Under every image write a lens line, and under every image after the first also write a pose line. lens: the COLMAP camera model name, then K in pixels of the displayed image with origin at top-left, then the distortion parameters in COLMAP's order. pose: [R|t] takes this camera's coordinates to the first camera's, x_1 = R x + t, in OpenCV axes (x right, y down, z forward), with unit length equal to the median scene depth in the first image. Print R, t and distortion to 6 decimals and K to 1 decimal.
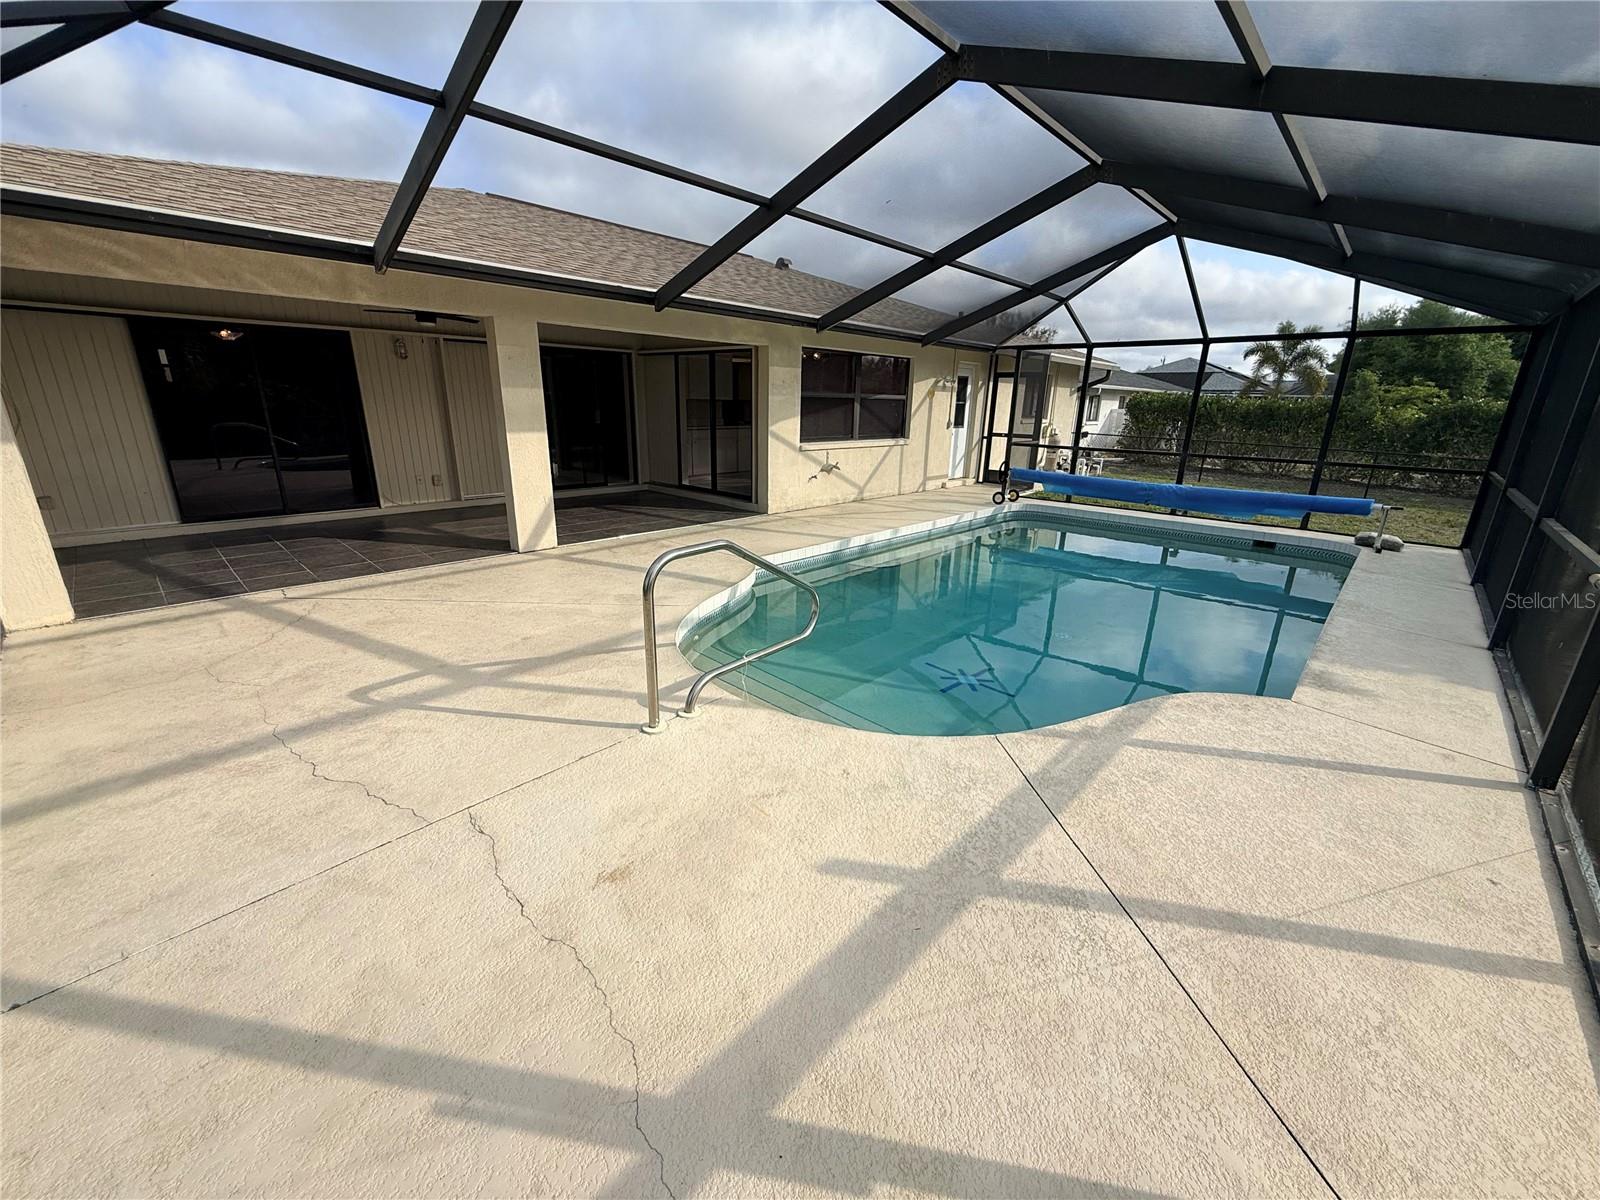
lens RADIAL K [[637.2, 0, 800.1], [0, 637.2, 603.6], [0, 0, 1]] dist [0.000509, -0.000141]
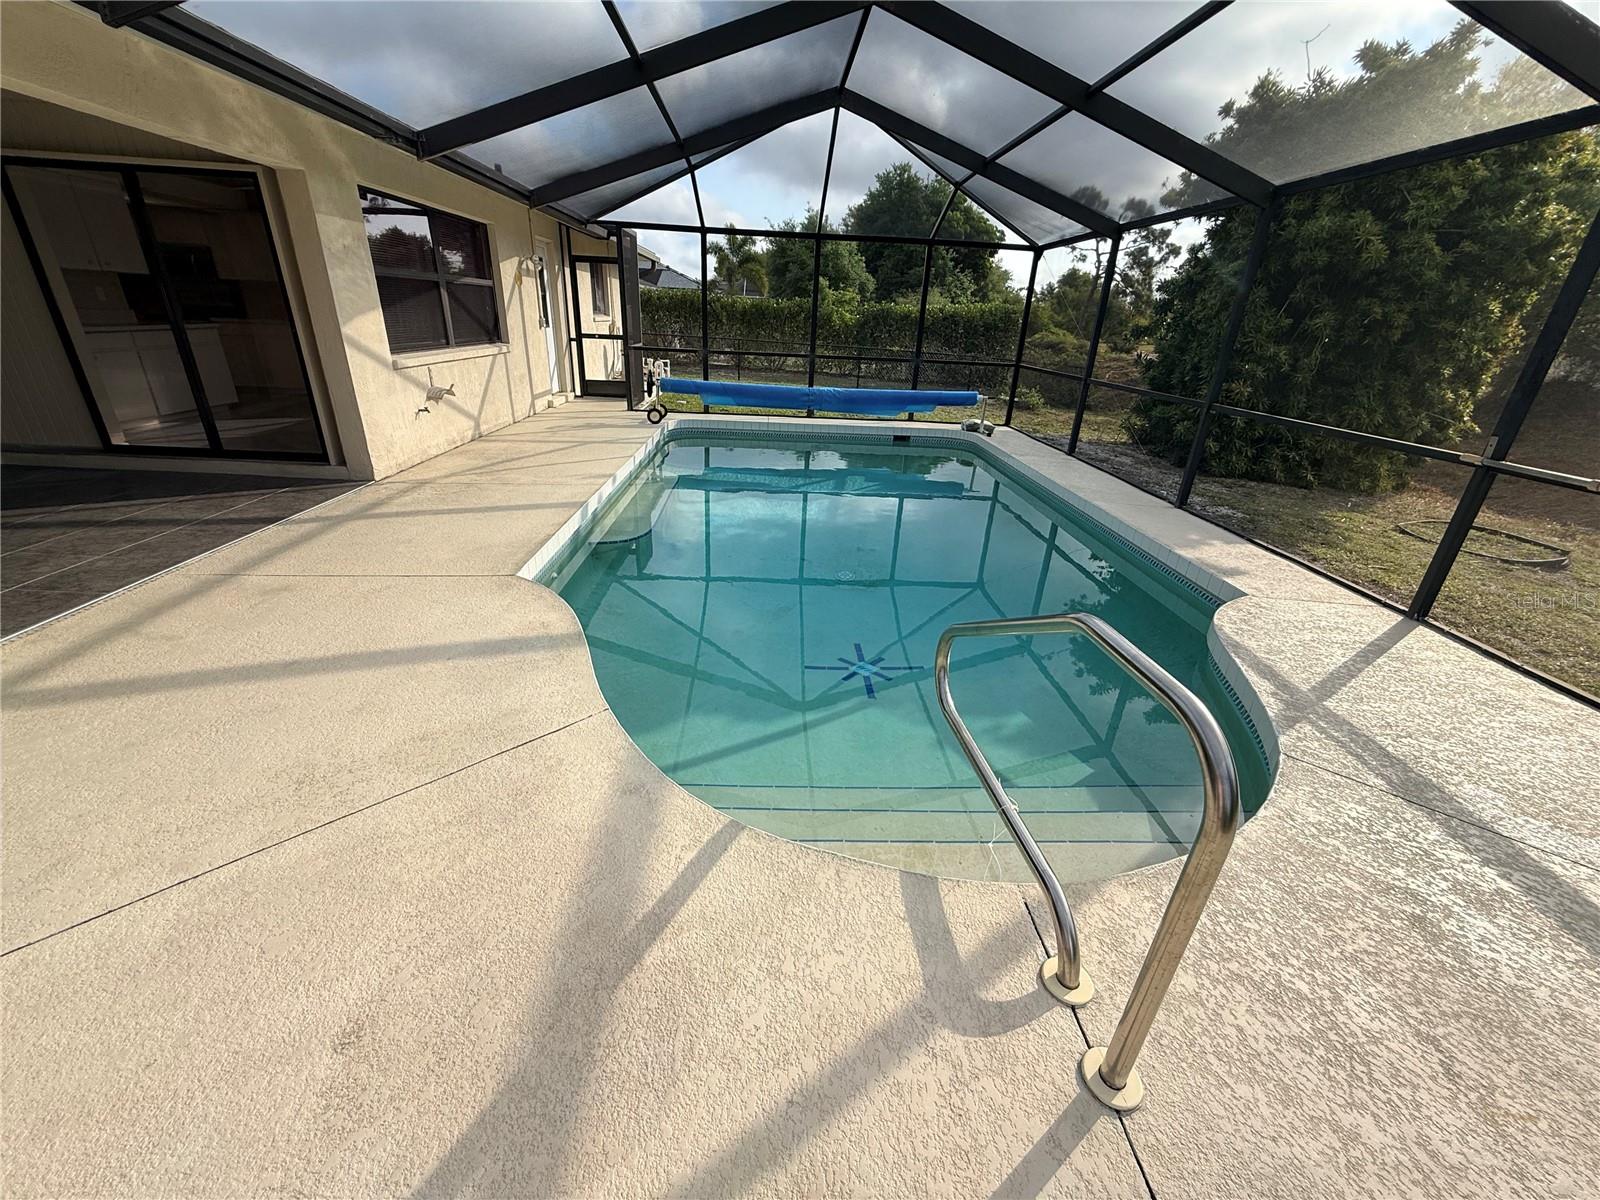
lens RADIAL K [[639.8, 0, 799.0], [0, 639.8, 601.9], [0, 0, 1]] dist [-0.000854, -0.000199]
pose [[0.707676, -0.279477, 0.648912, -0.176571], [0.185587, 0.959719, 0.210943, -0.077205], [-0.681727, -0.028850, 0.731038, 0.261808]]
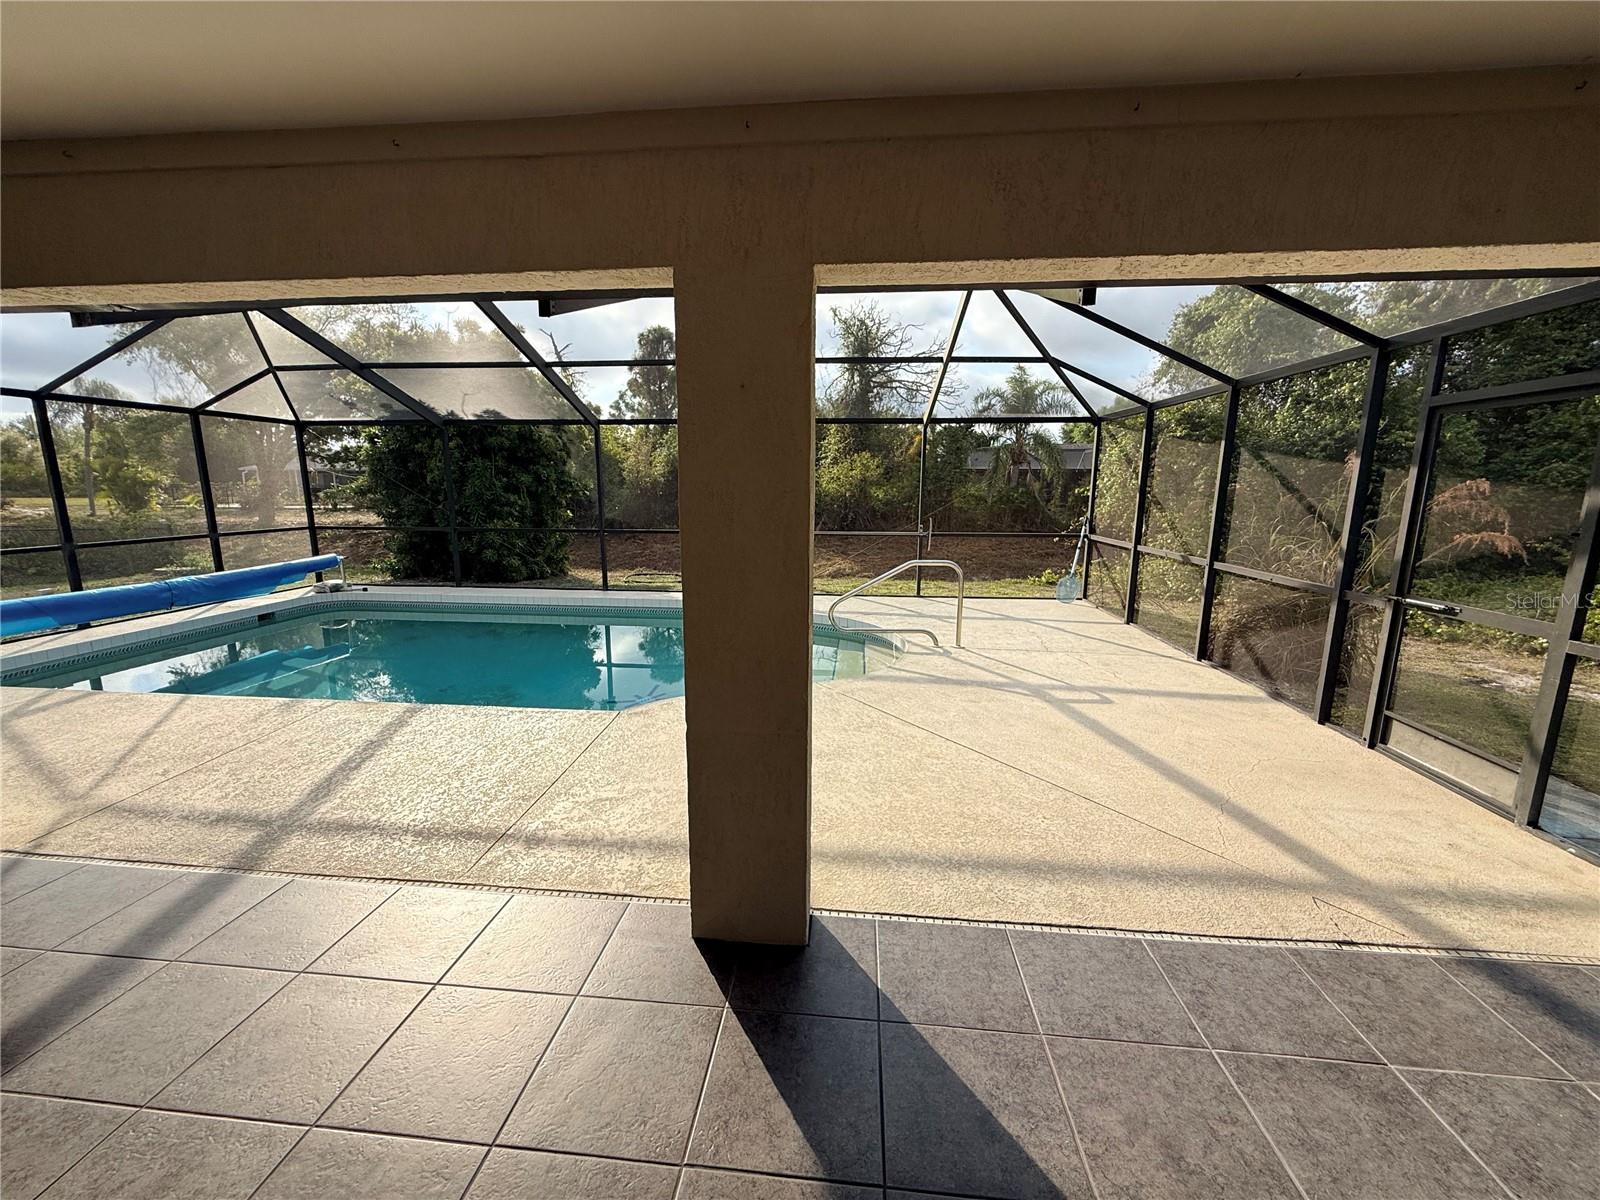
lens RADIAL K [[639.8, 0, 799.0], [0, 639.8, 601.9], [0, 0, 1]] dist [-0.000854, -0.000199]
pose [[-0.611116, -0.166133, 0.773910, -0.467886], [0.224898, 0.900987, 0.371002, -0.256335], [-0.758919, 0.400777, -0.513244, 0.756418]]
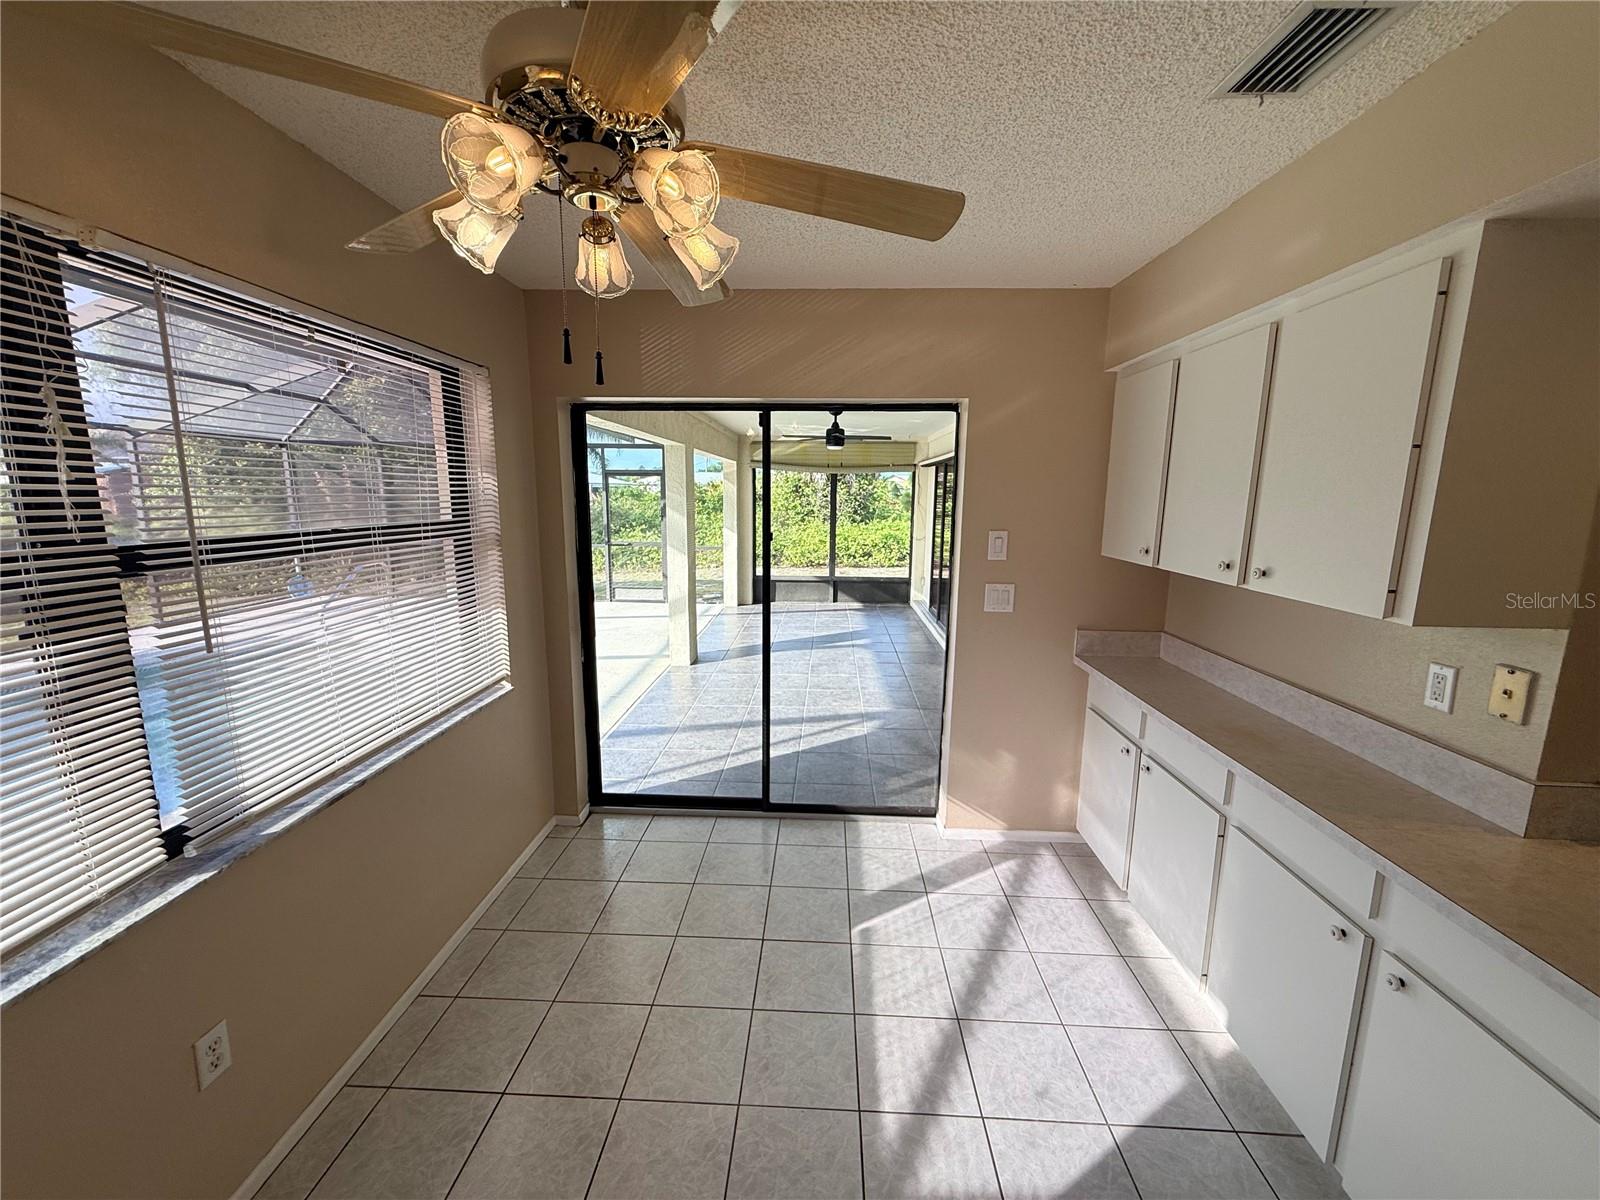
lens RADIAL K [[640.2, 0, 797.7], [0, 640.2, 601.7], [0, 0, 1]] dist [0.001009, 0.000307]
pose [[-0.760762, 0.080973, -0.643960, 0.072953], [-0.222928, 0.899222, 0.376433, -0.412974], [0.609544, 0.429933, -0.666043, 1.217961]]
